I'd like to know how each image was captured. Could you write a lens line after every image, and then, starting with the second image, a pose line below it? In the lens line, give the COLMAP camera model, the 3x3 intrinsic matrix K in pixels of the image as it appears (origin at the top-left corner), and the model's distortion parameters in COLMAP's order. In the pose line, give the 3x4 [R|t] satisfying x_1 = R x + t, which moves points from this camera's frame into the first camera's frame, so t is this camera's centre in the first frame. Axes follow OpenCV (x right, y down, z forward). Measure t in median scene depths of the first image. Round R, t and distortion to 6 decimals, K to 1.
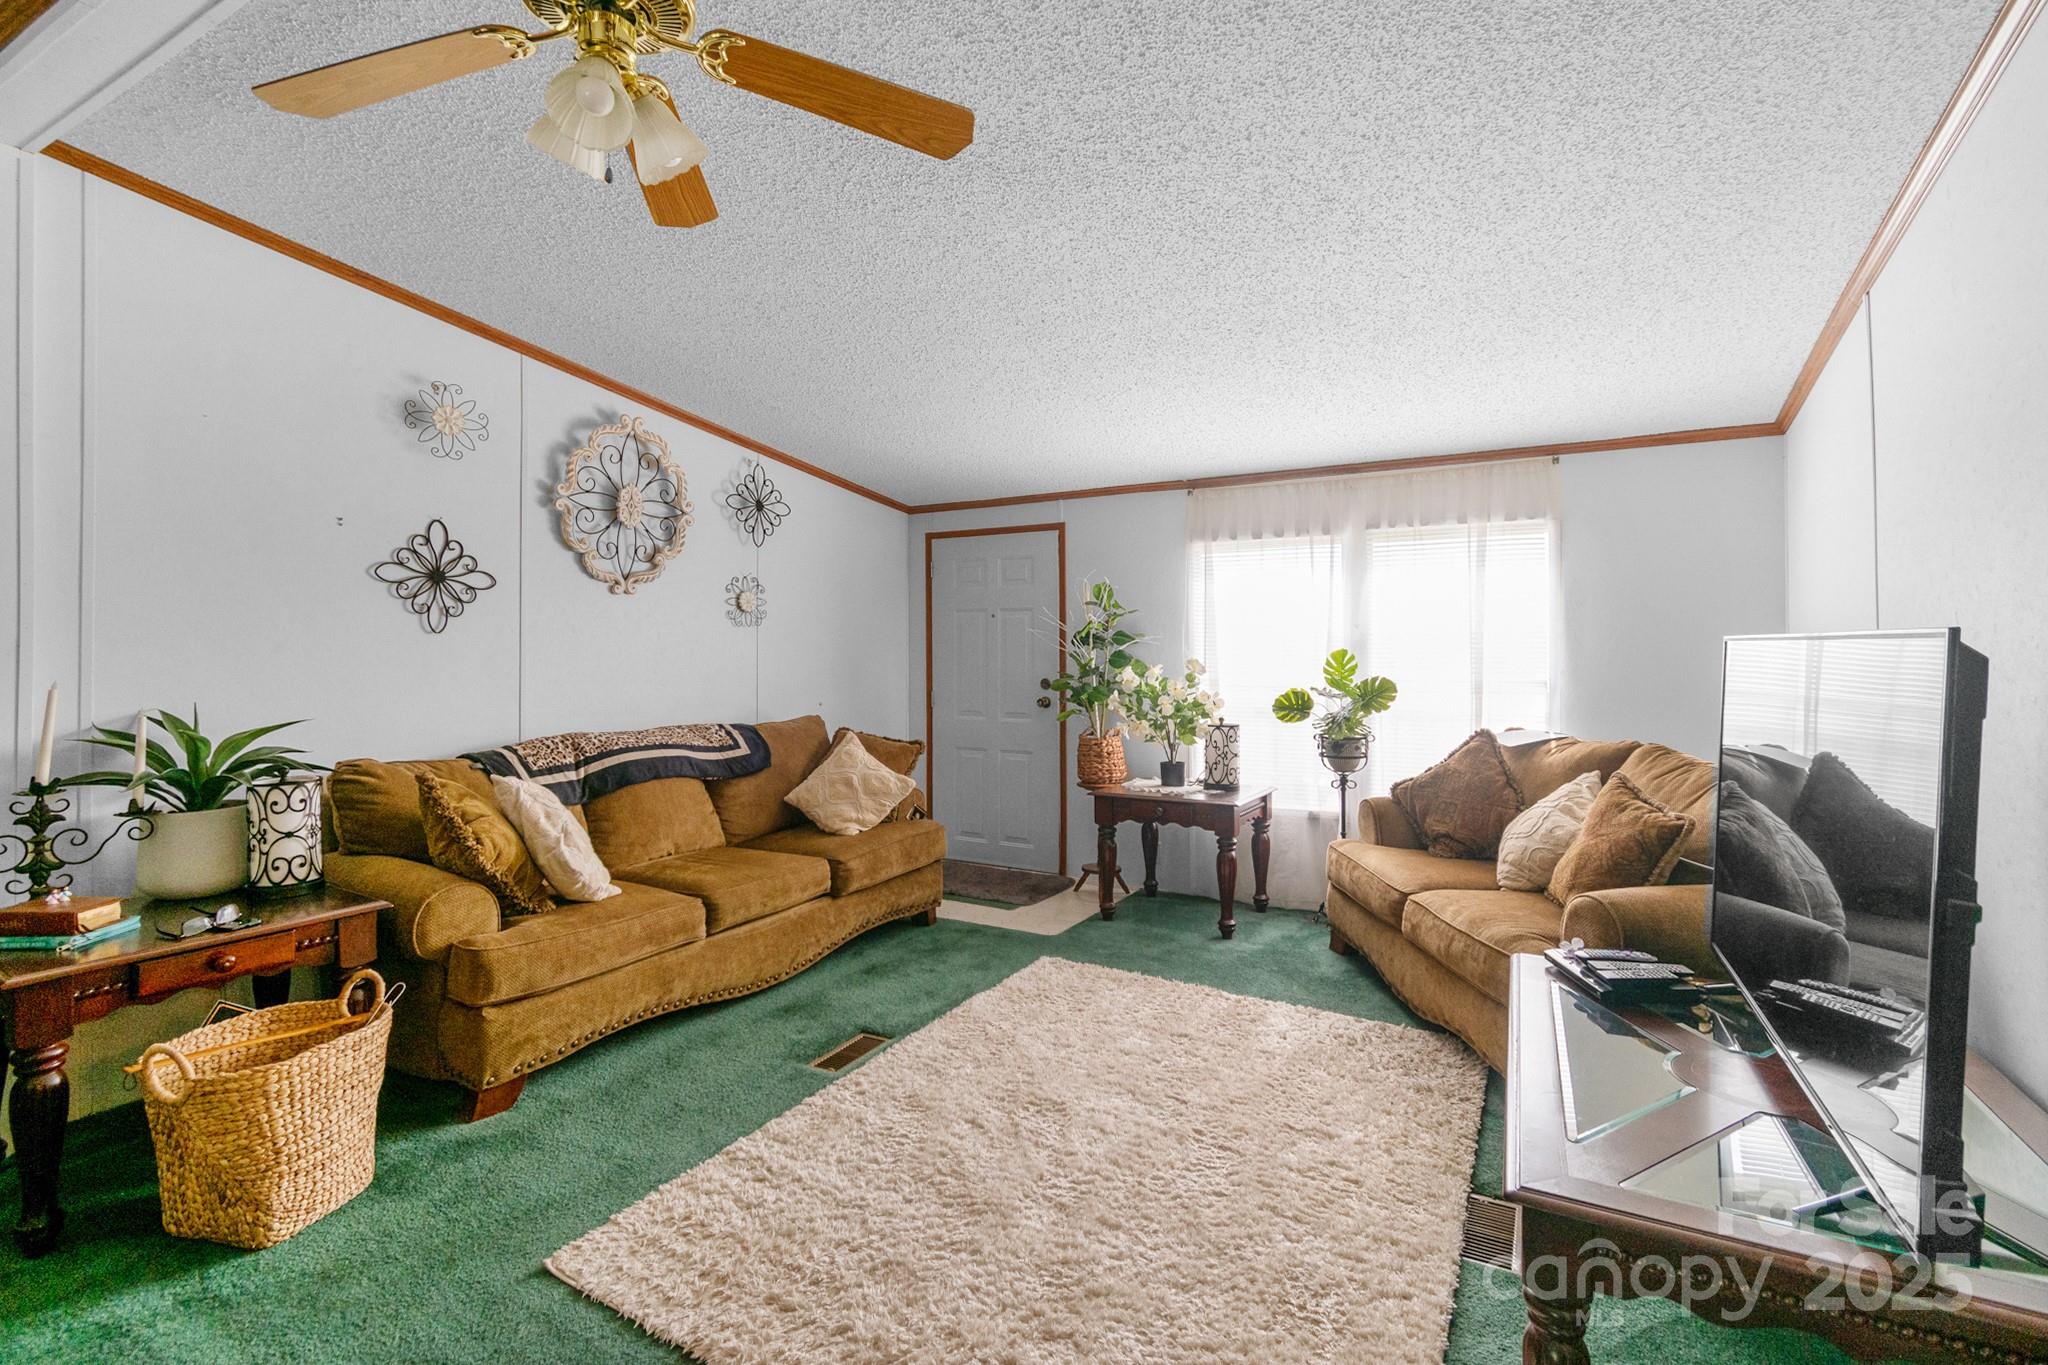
lens RADIAL K [[919.5, 0, 1011.0], [0, 919.5, 650.8], [0, 0, 1]] dist [0.001322, 0.000387]
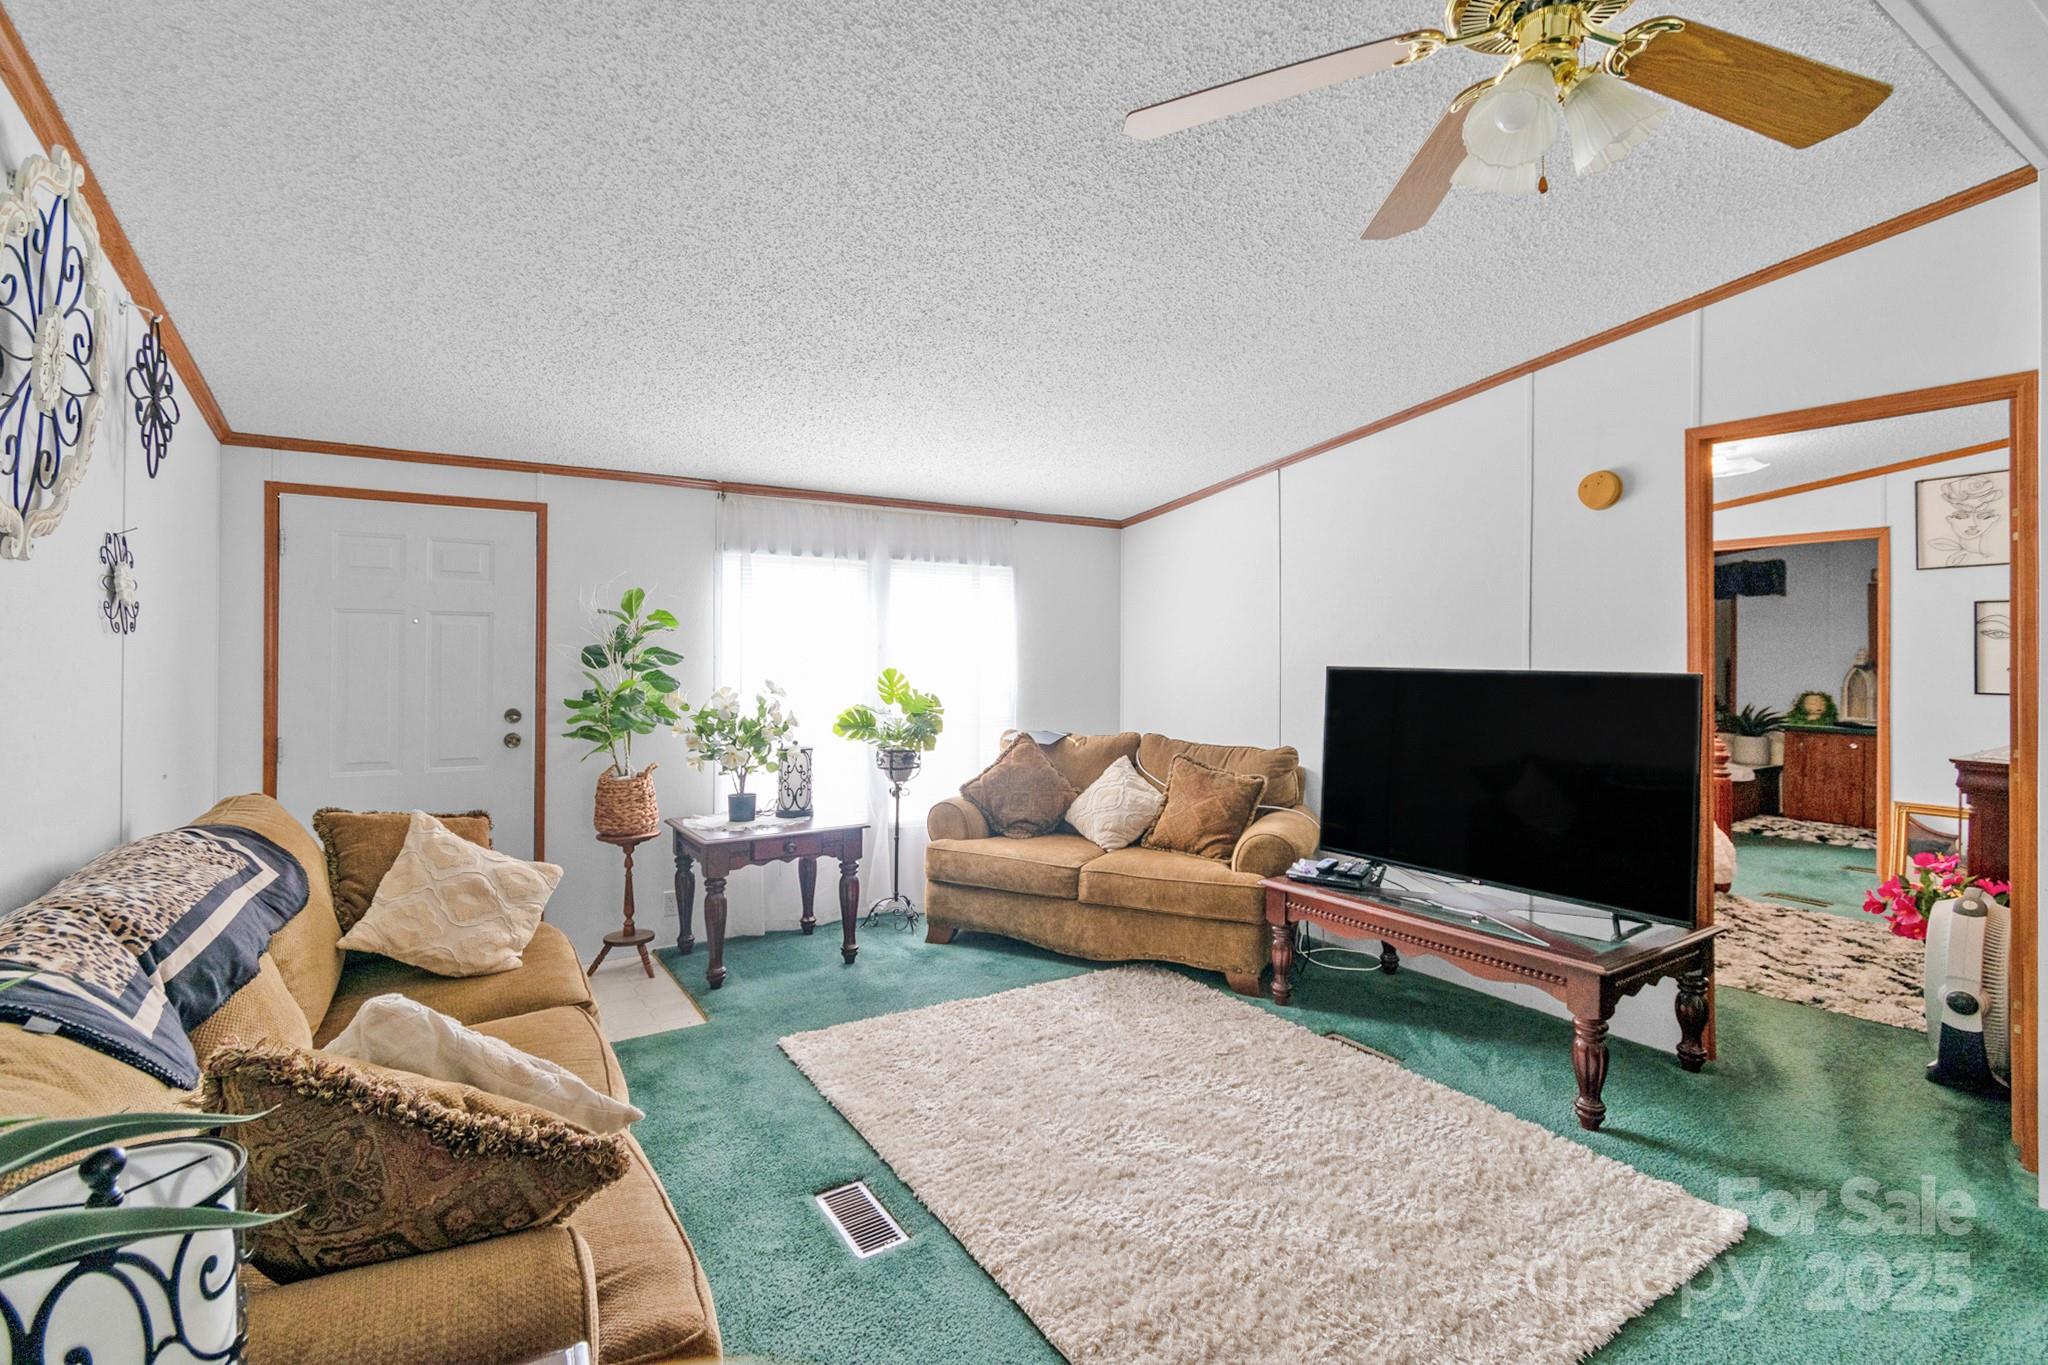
lens RADIAL K [[919.5, 0, 1011.0], [0, 919.5, 650.8], [0, 0, 1]] dist [0.001322, 0.000387]
pose [[0.479747, 0.007715, 0.877373, -0.519631], [-0.003536, 0.999970, -0.006860, -0.015588], [-0.877400, 0.000188, 0.479760, 0.353749]]
